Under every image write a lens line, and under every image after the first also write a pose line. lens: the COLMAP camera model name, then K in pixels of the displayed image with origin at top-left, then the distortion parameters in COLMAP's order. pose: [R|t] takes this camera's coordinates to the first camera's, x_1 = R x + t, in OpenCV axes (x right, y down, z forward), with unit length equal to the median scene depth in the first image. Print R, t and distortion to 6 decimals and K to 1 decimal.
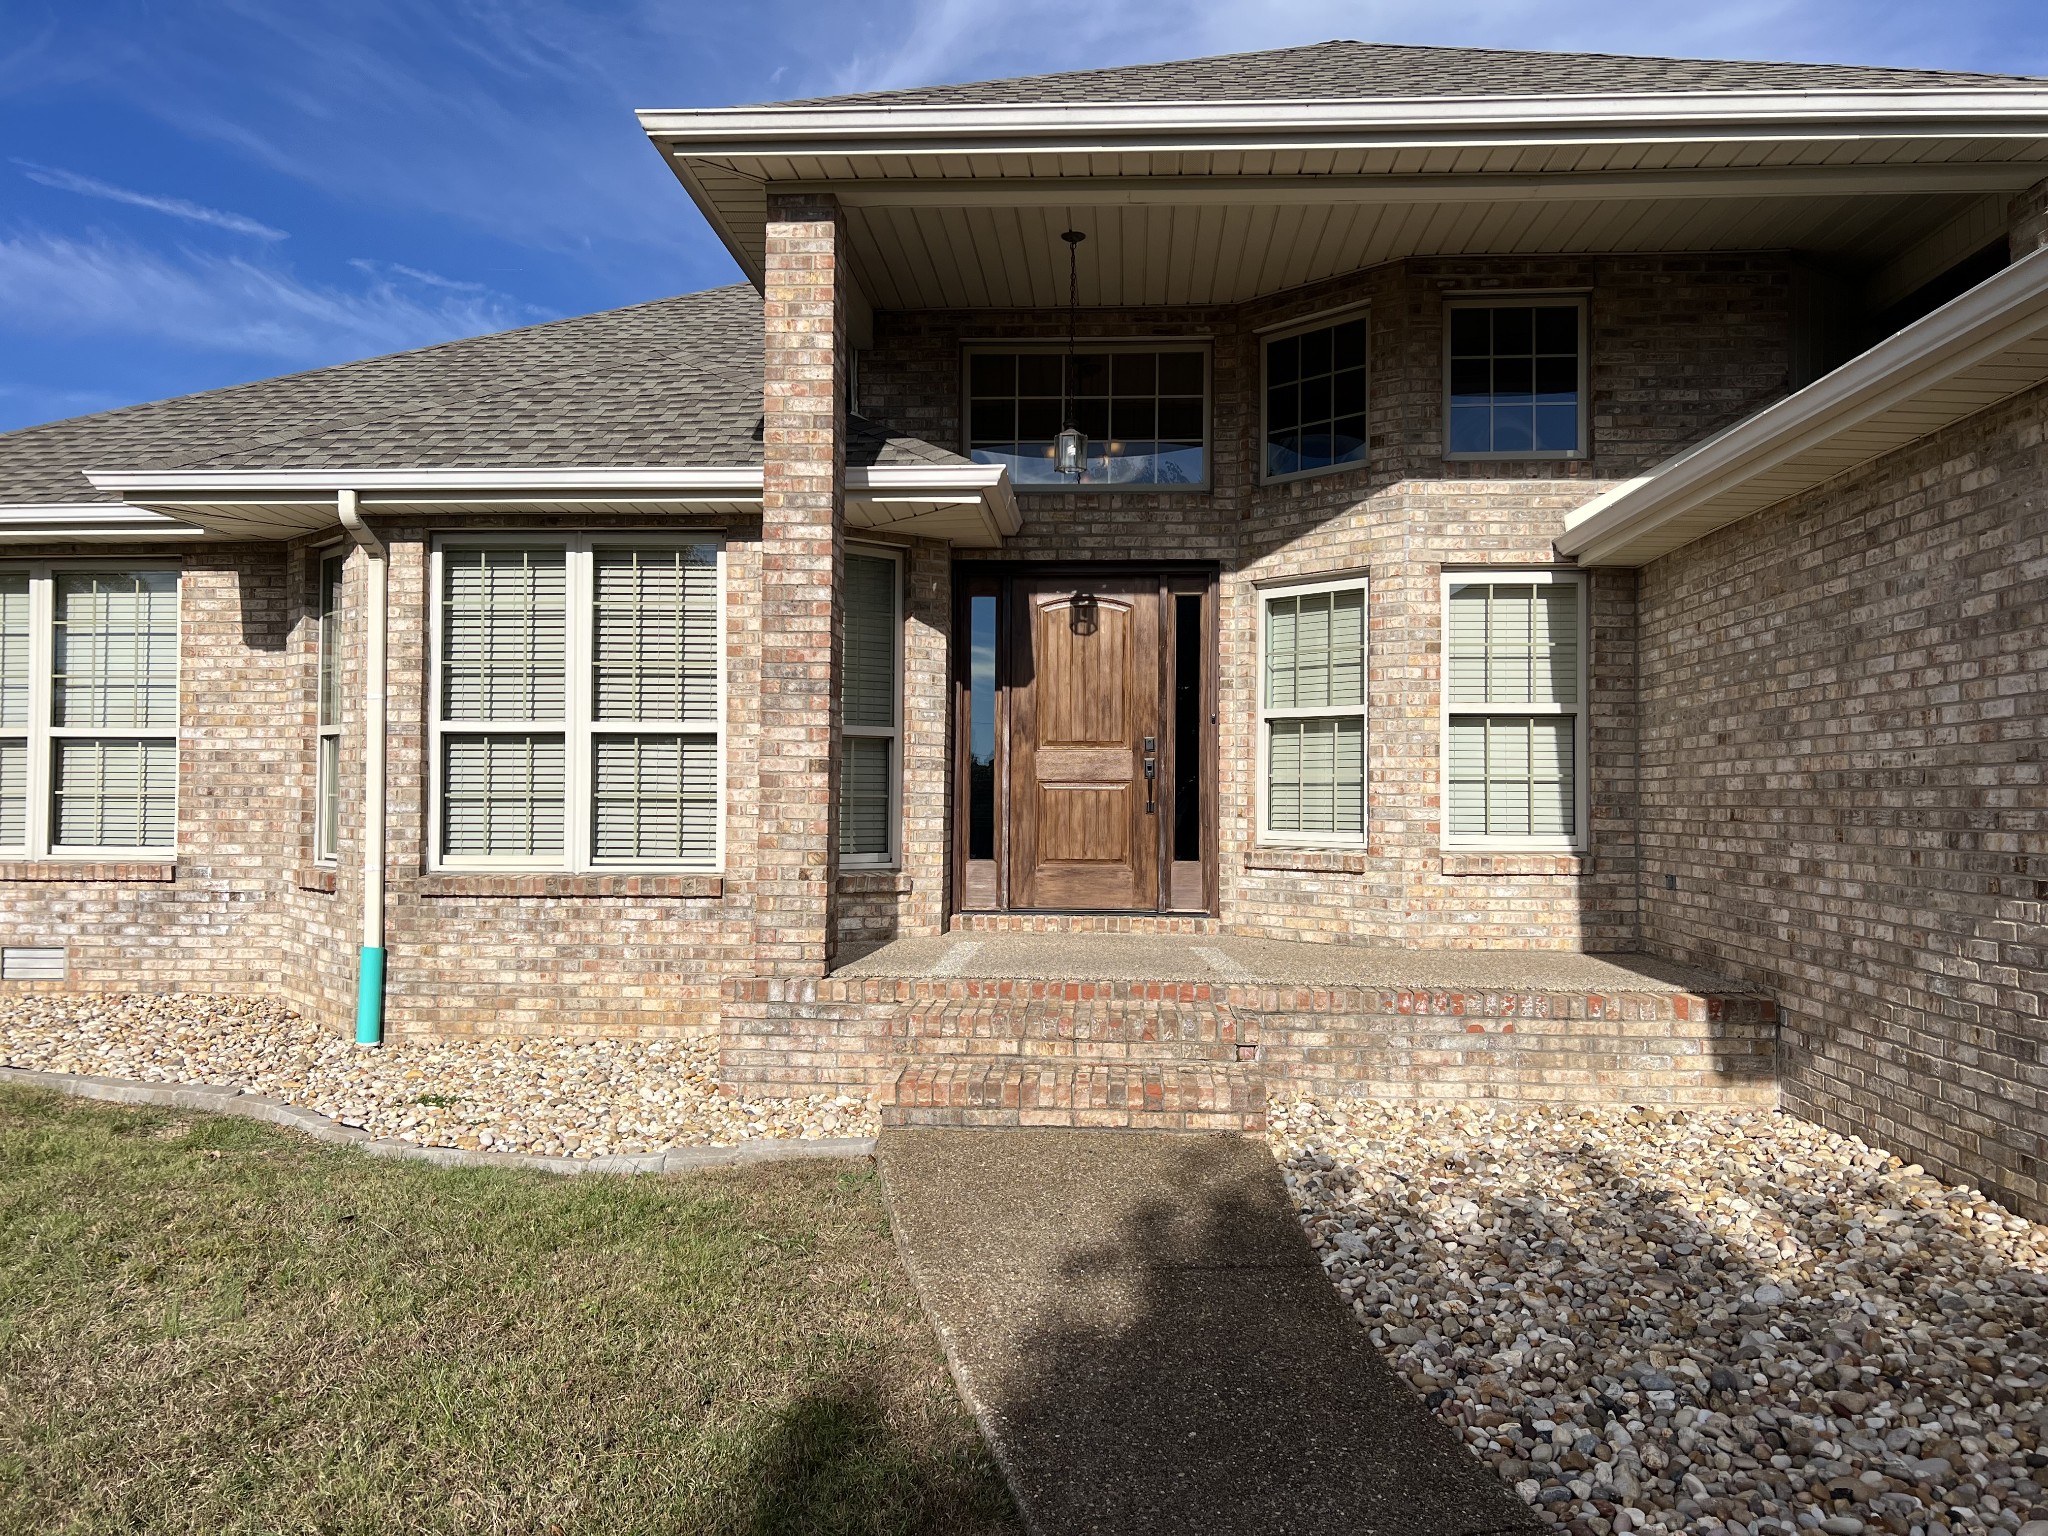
lens RADIAL K [[1745.0, 0, 1024.0], [0, 1745.0, 768.0], [0, 0, 1]] dist [0.124717, -0.137511]
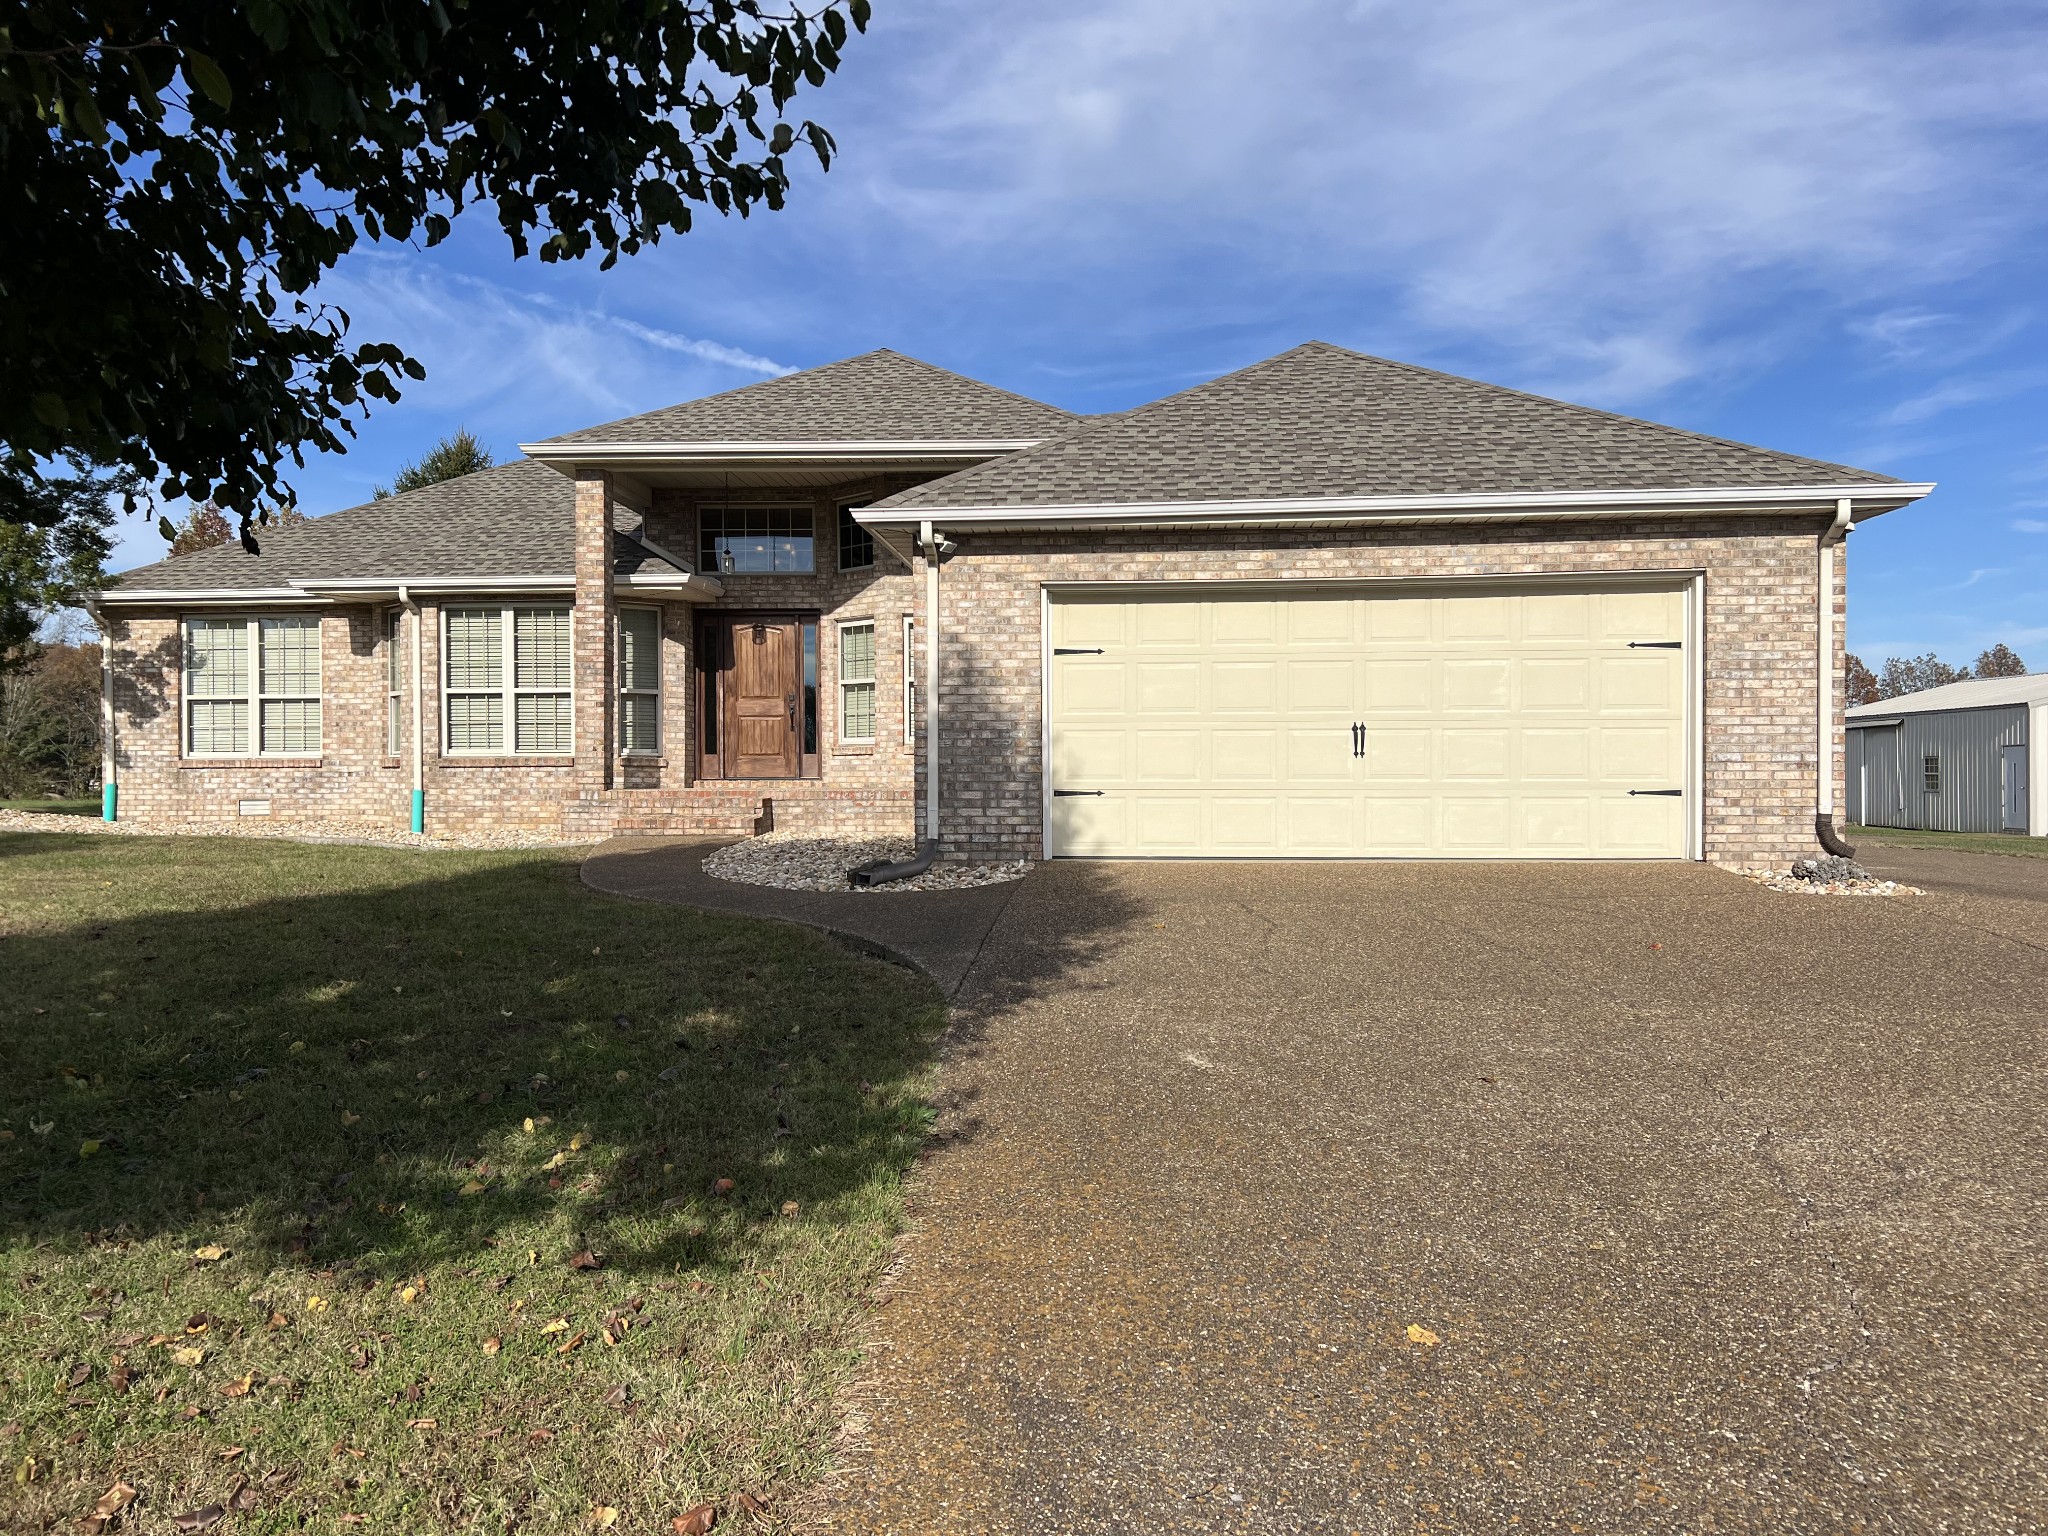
lens RADIAL K [[1560.4, 0, 1021.5], [0, 1560.4, 786.6], [0, 0, 1]] dist [0.026880, -0.012469]
pose [[0.999594, -0.010369, 0.026544, 0.324894], [0.009538, 0.999467, 0.031236, 0.040559], [-0.026854, -0.030971, 0.999159, -0.947867]]
